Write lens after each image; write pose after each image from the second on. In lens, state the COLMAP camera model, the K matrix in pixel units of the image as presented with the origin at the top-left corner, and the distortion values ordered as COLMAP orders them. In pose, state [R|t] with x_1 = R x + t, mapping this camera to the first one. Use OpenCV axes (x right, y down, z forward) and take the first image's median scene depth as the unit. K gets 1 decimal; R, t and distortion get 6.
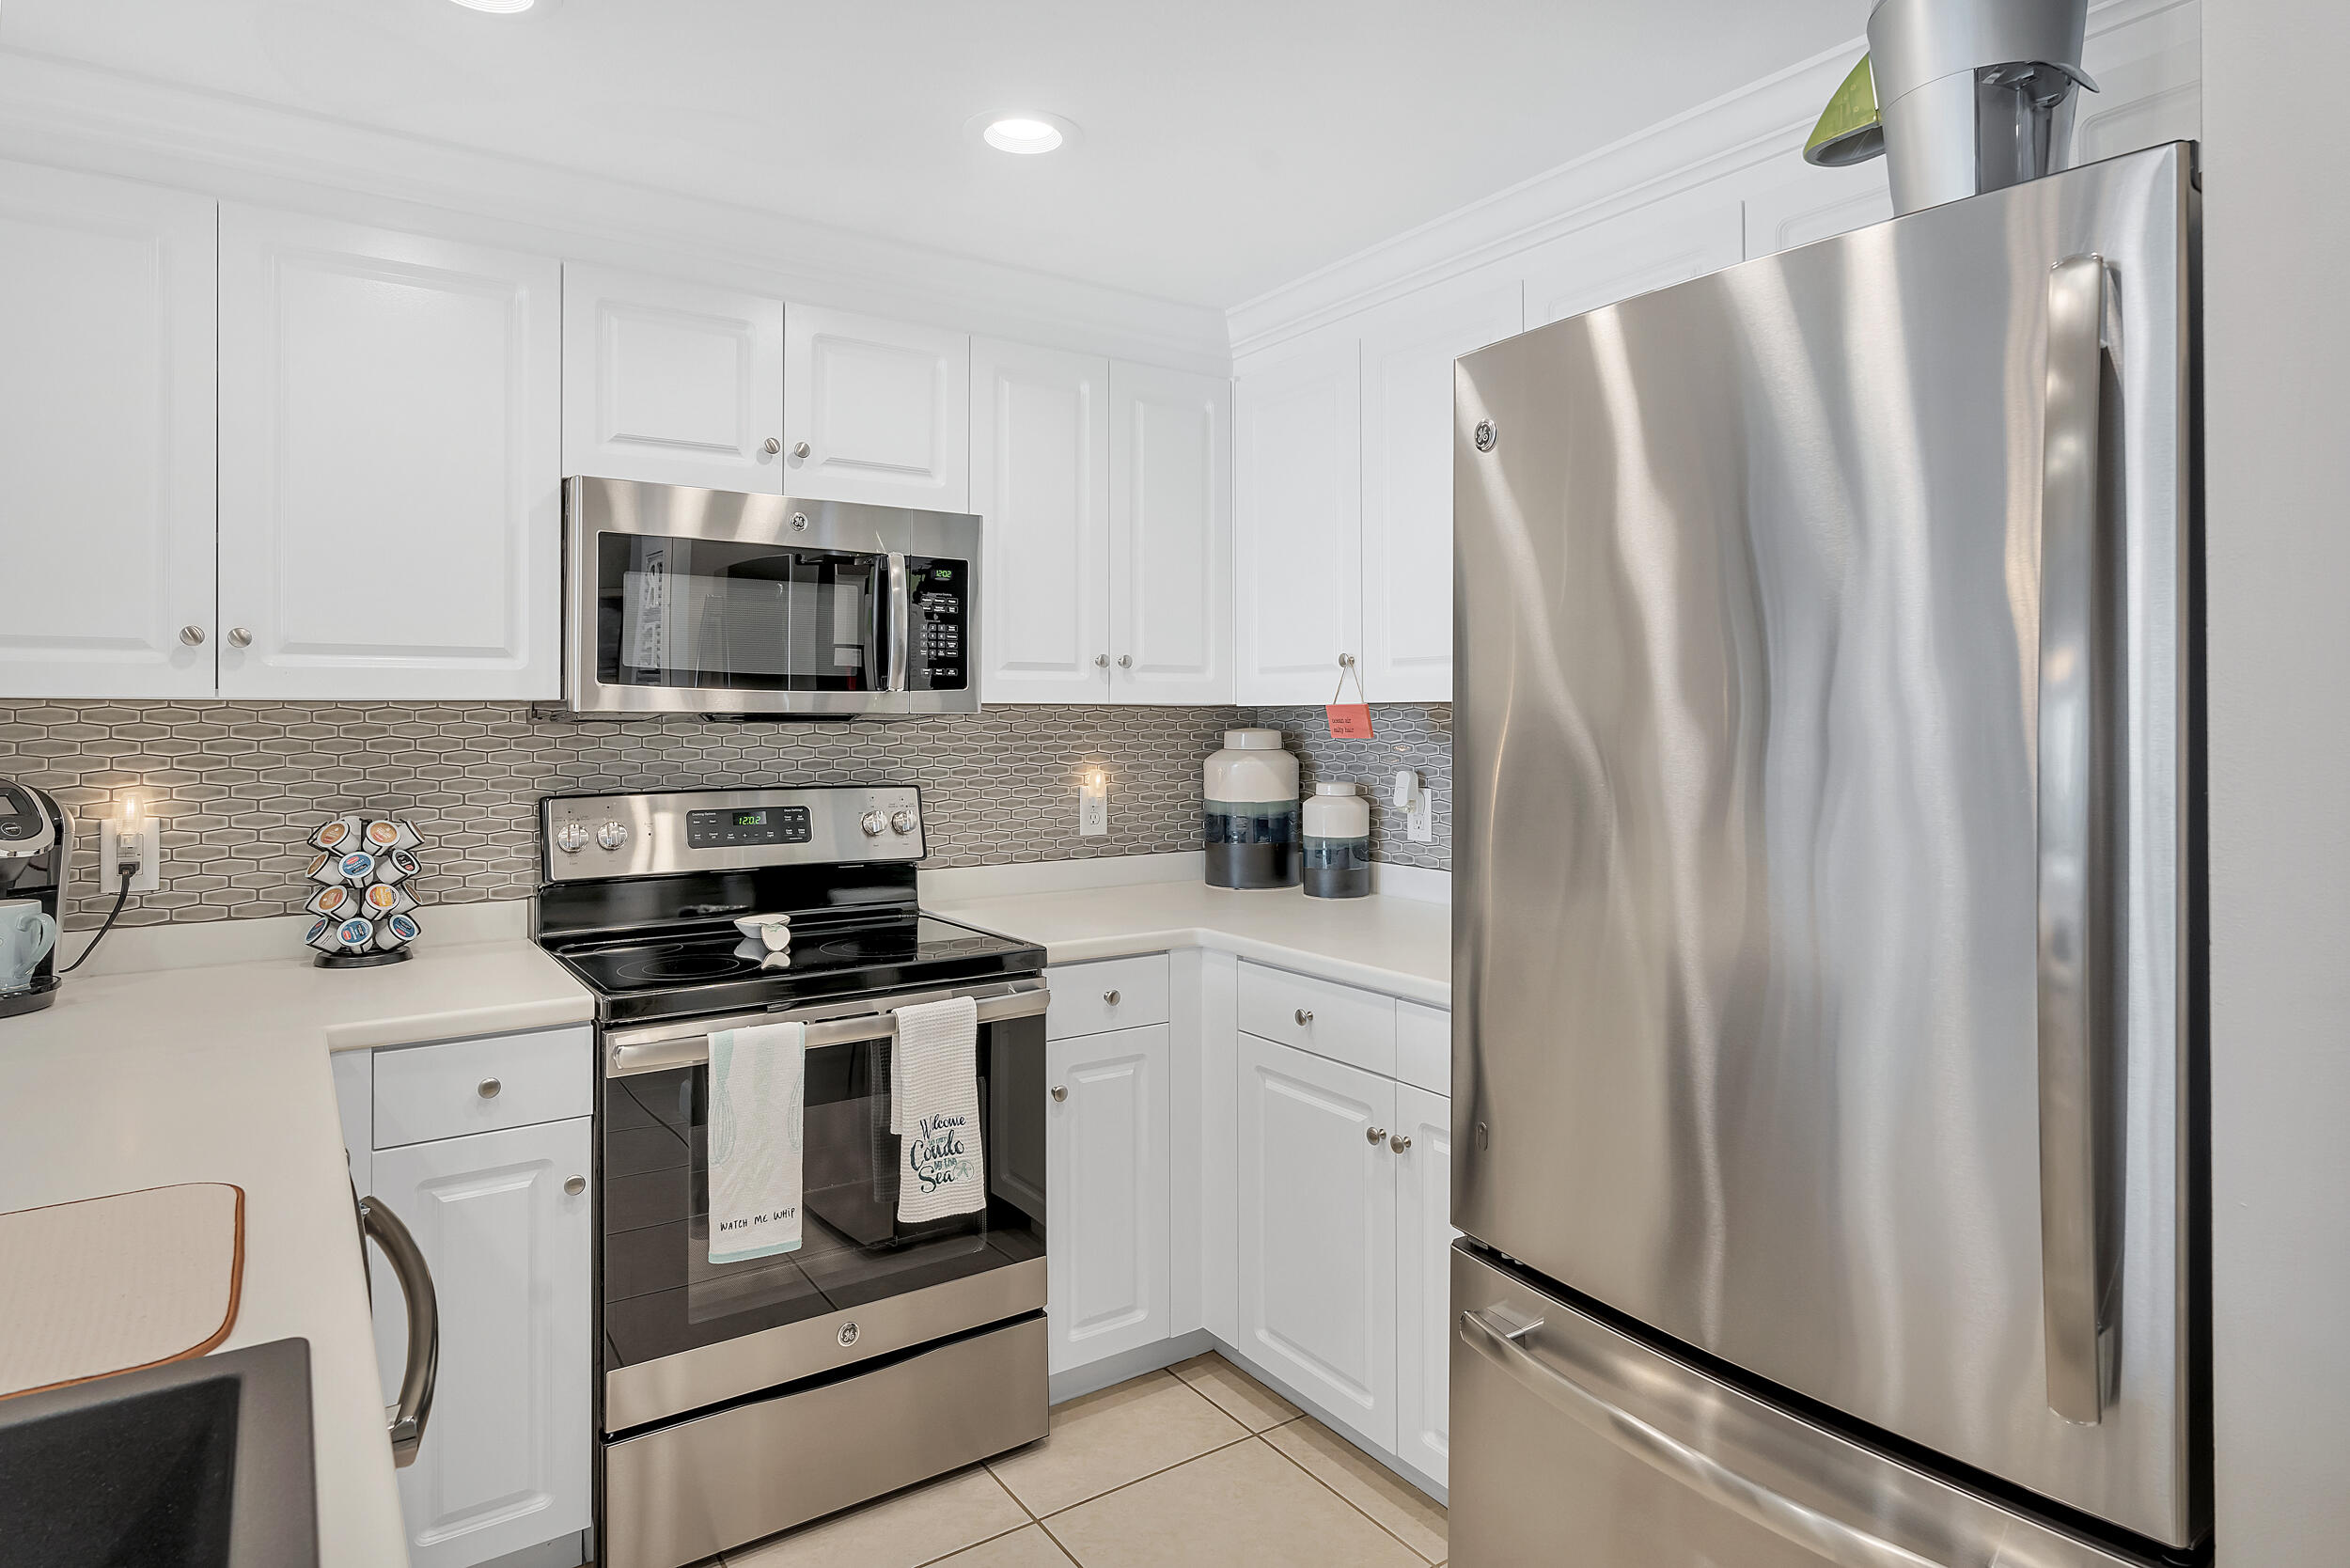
lens RADIAL K [[1309.6, 0, 1178.0], [0, 1309.6, 706.3], [0, 0, 1]] dist [-0.001337, 0.000511]
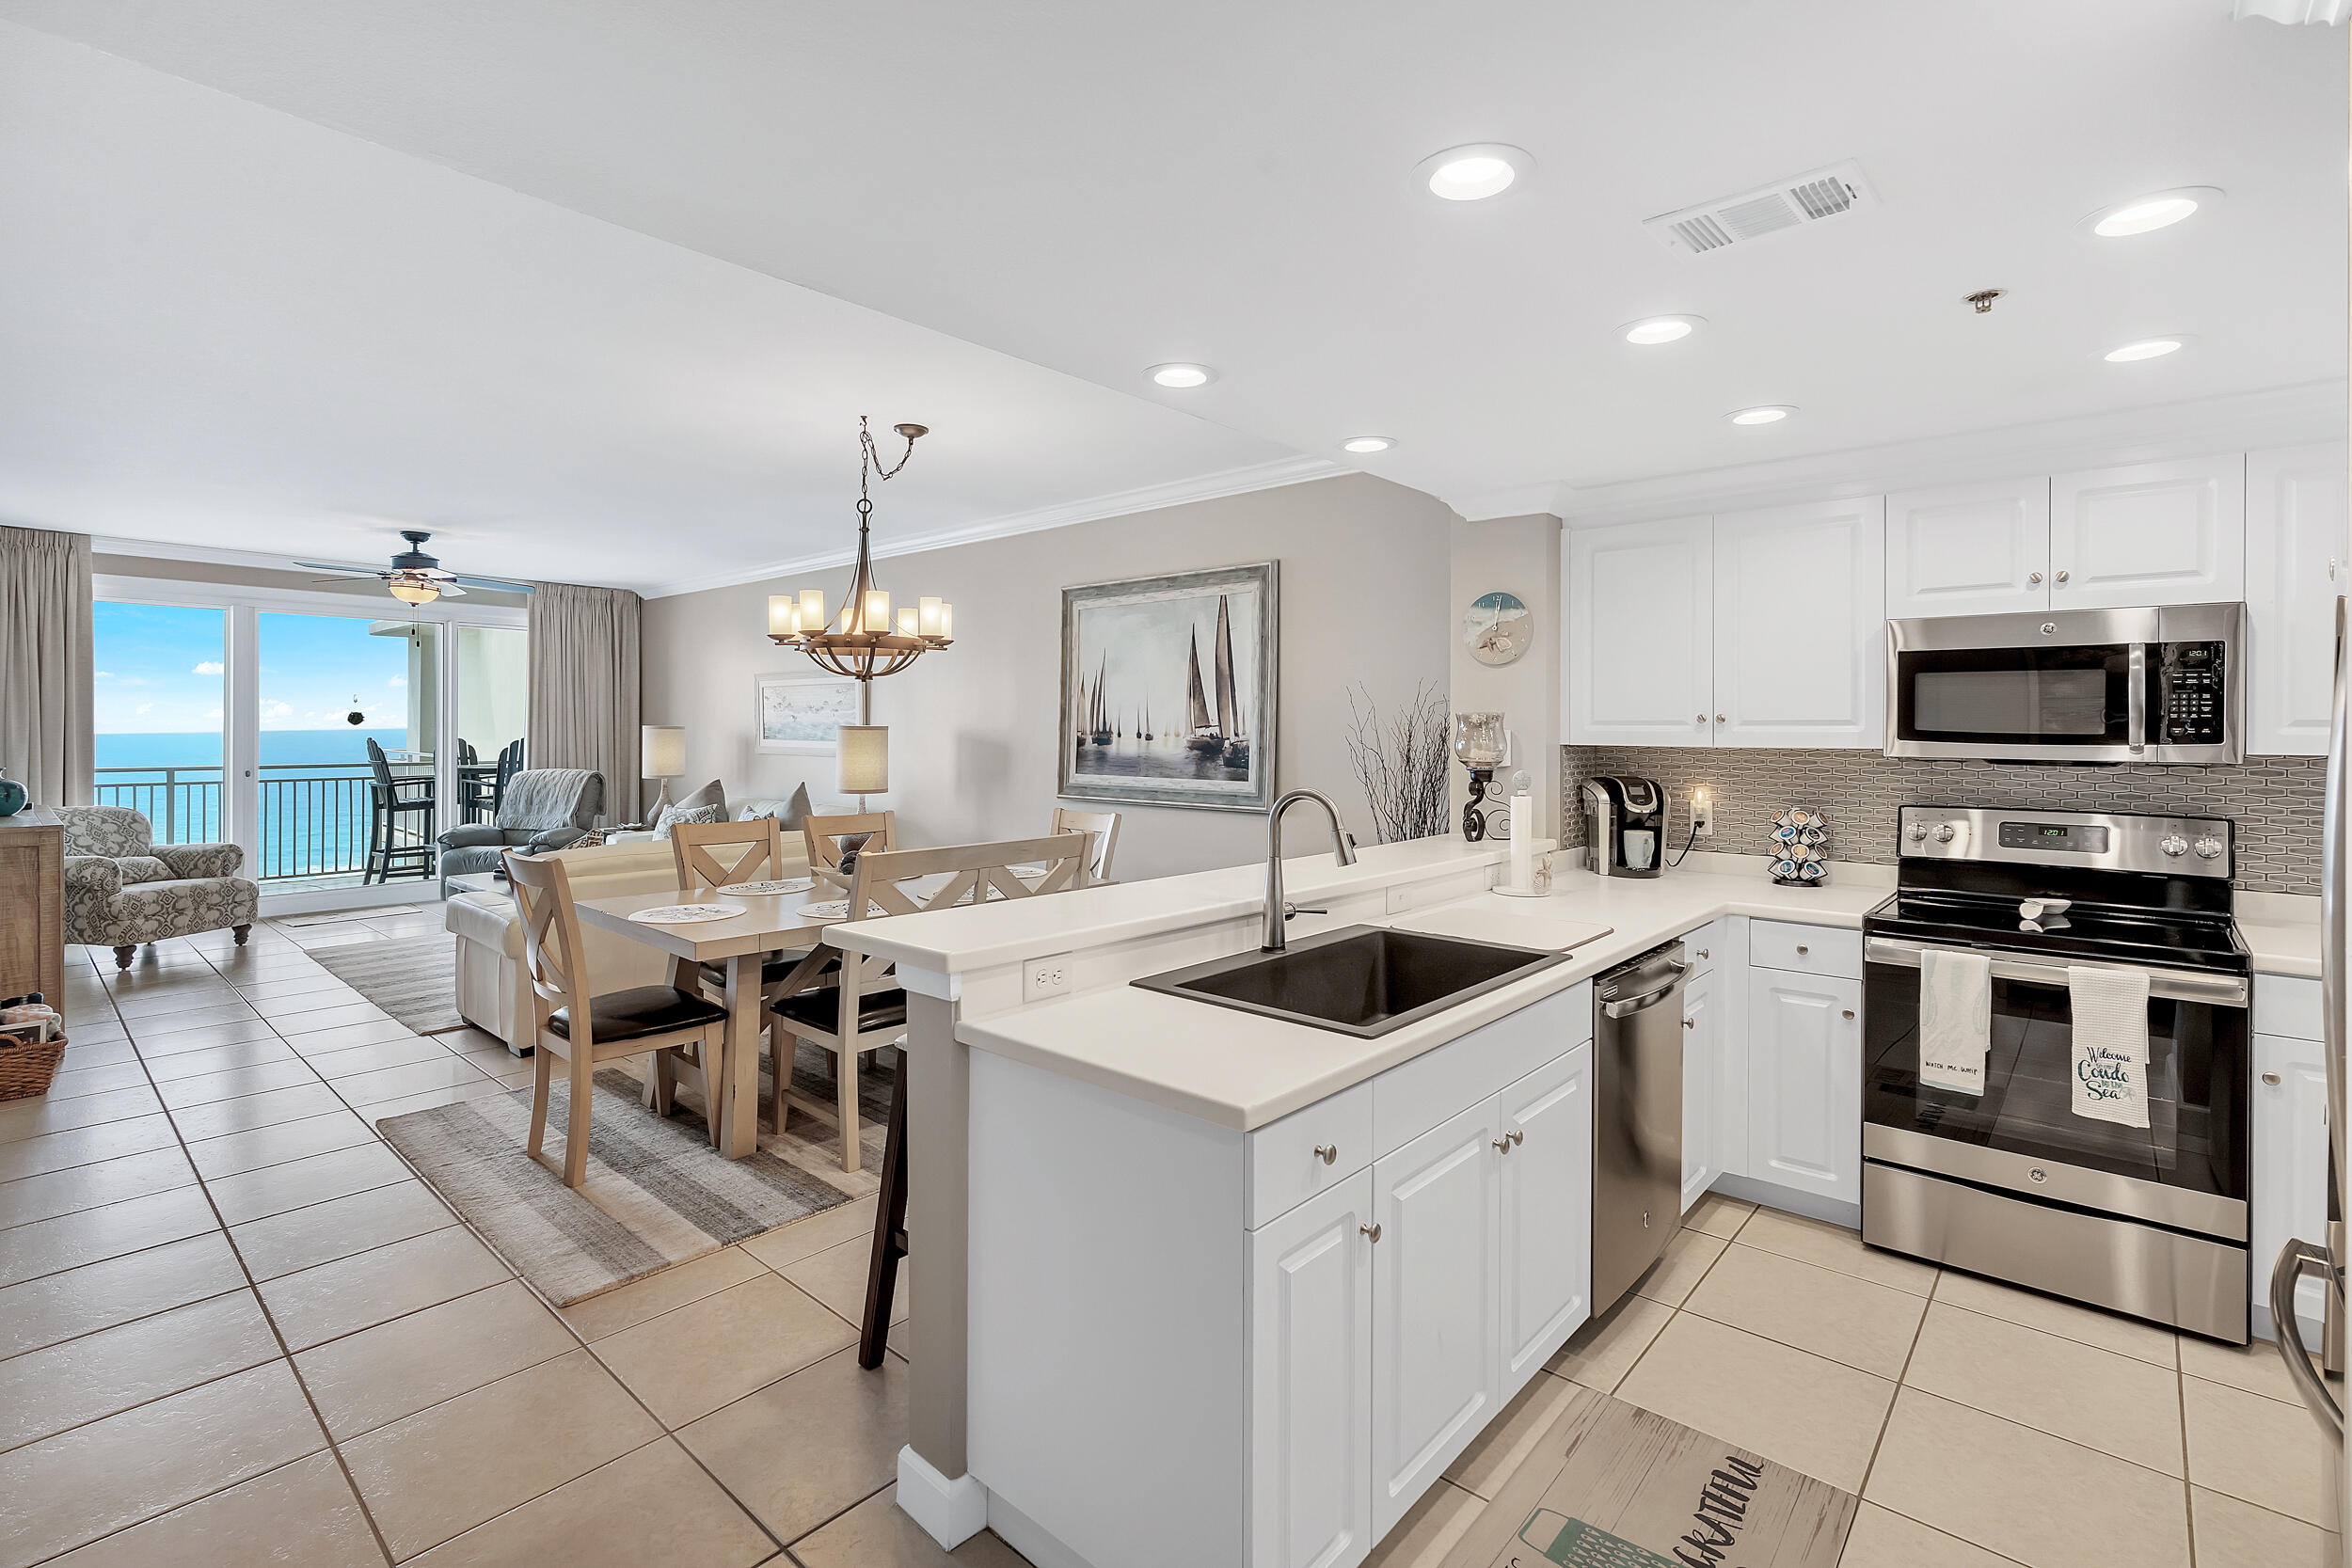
lens RADIAL K [[1073.1, 0, 1192.7], [0, 1073.1, 730.5], [0, 0, 1]] dist [-0.011971, 0.004953]
pose [[0.248786, 0.004660, -0.968547, 0.627693], [0.004309, 0.999973, 0.005918, -0.039344], [0.968549, -0.005646, 0.248759, -0.220534]]
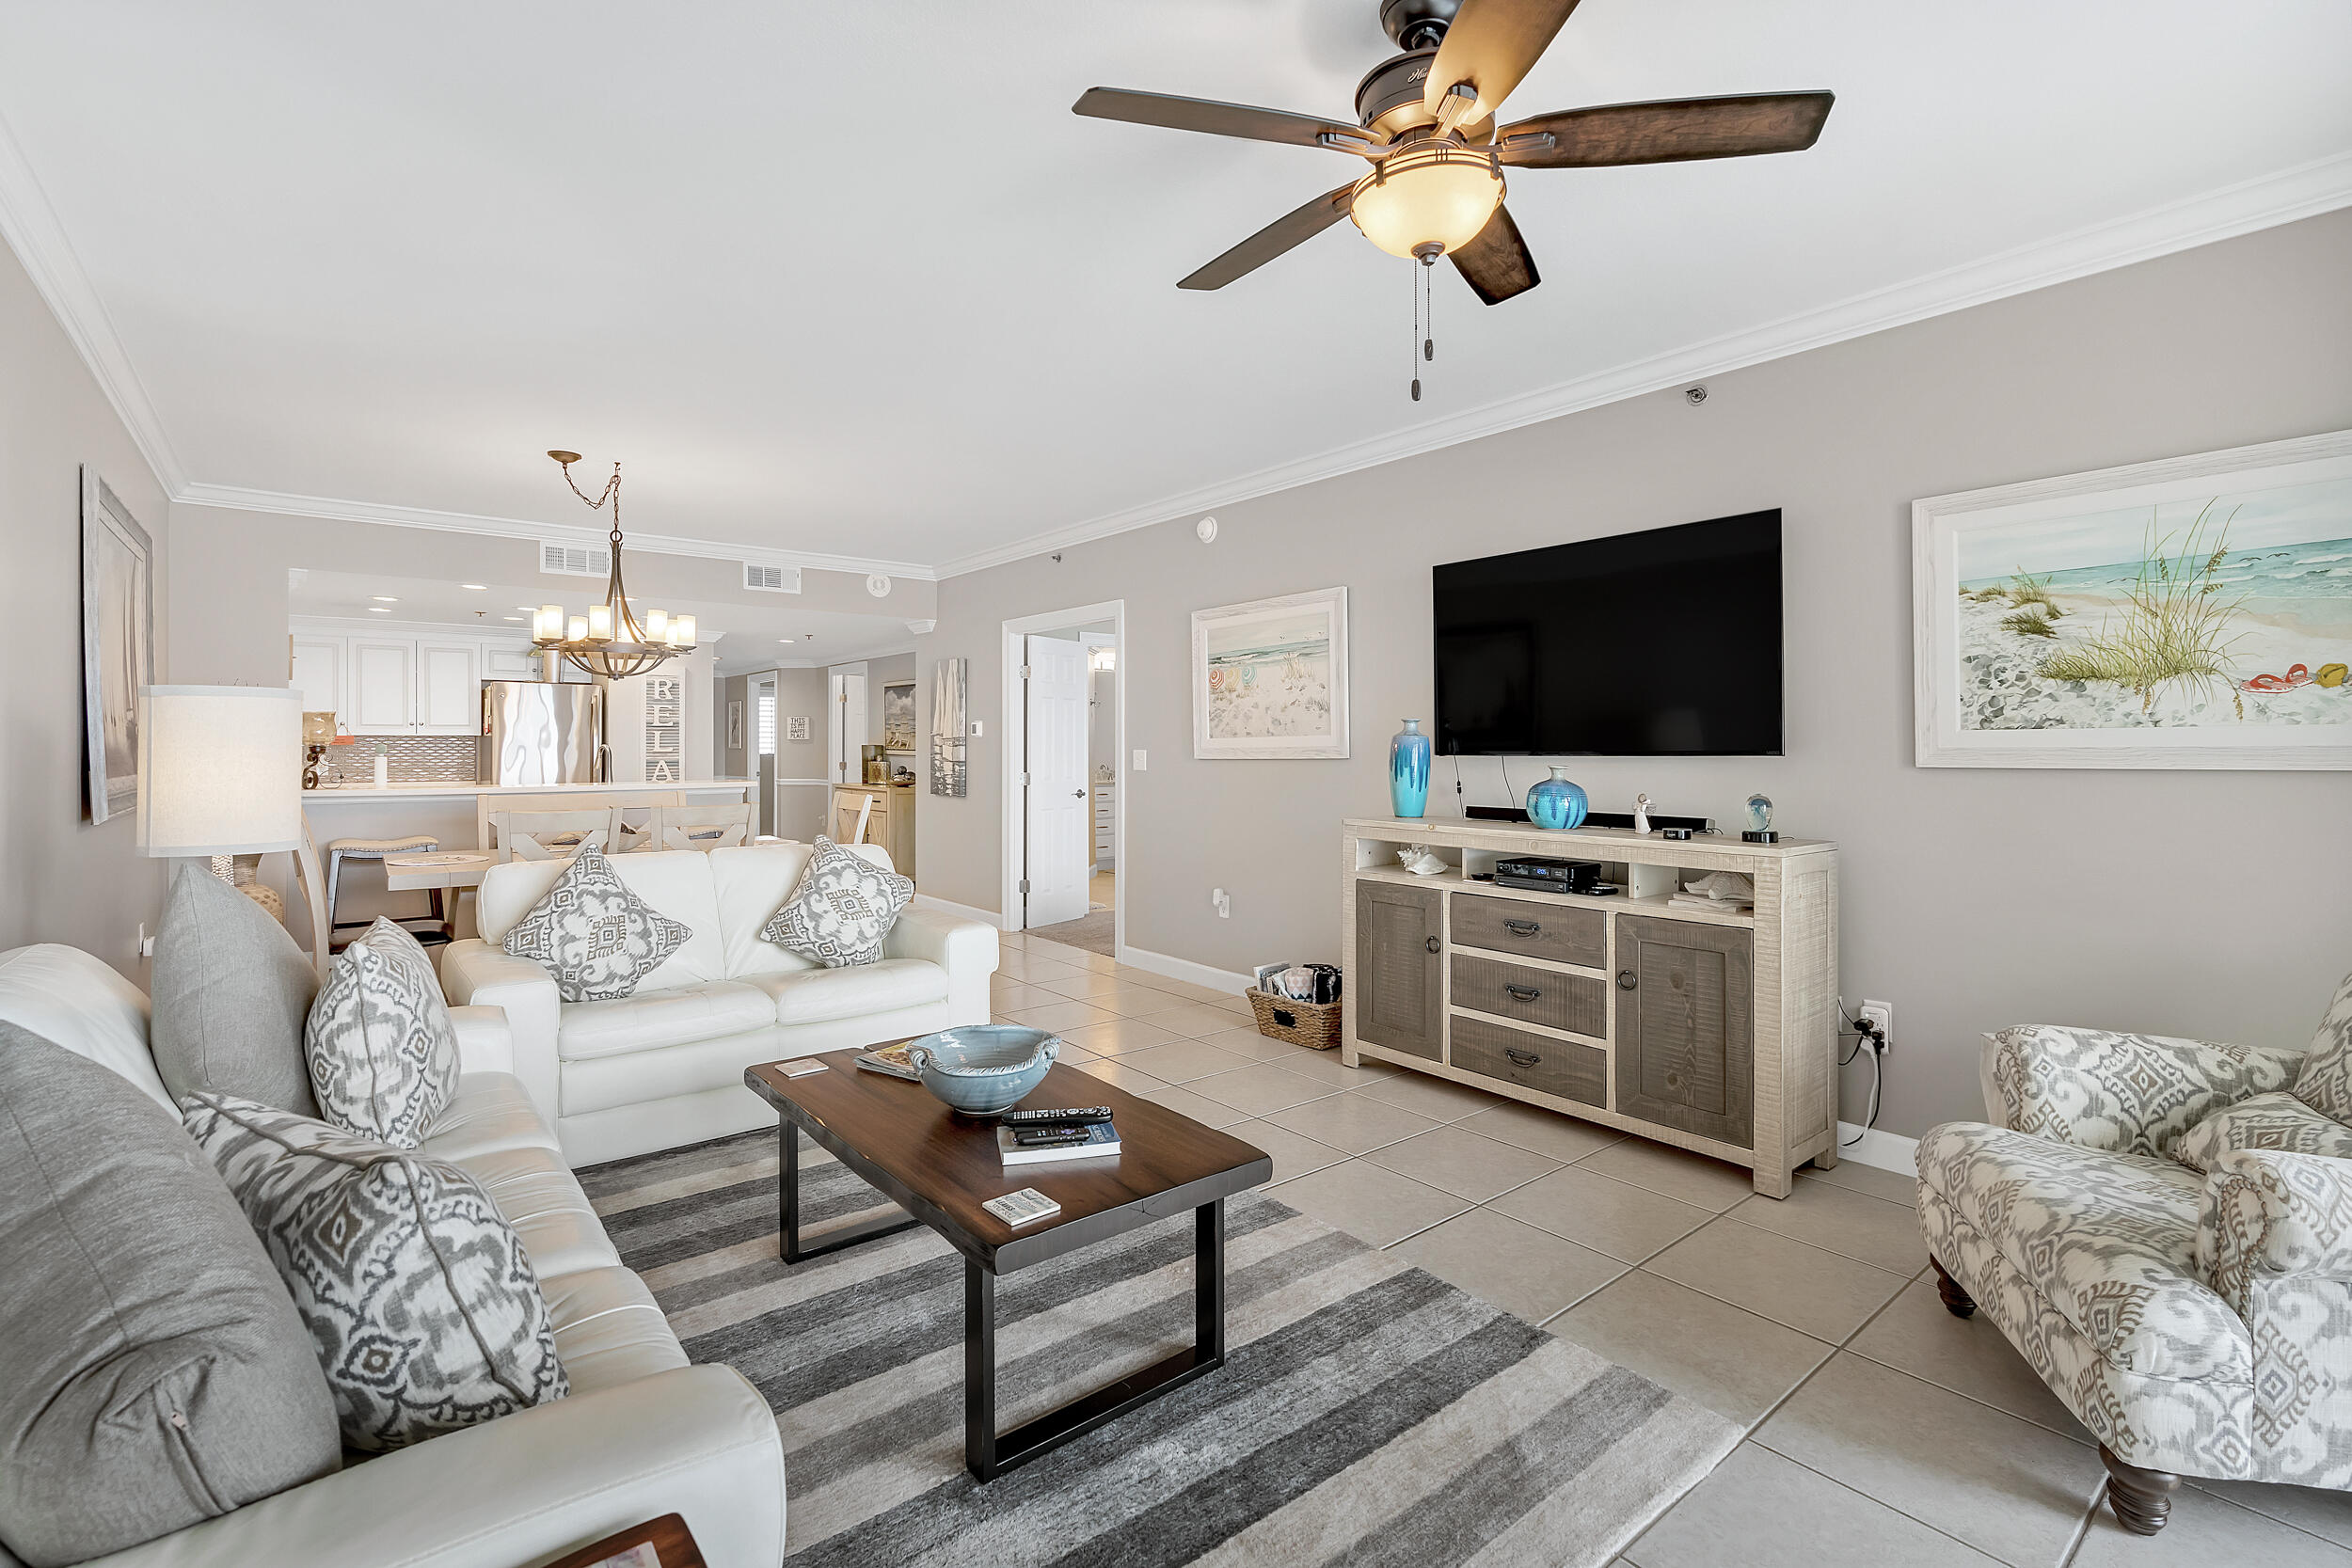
lens RADIAL K [[1062.9, 0, 1182.3], [0, 1062.9, 743.2], [0, 0, 1]] dist [-0.008458, 0.000248]
pose [[-0.078765, 0.004685, 0.996882, -3.434147], [-0.009920, 0.999936, -0.005484, 0.016256], [-0.996844, -0.010321, -0.078714, -1.271533]]
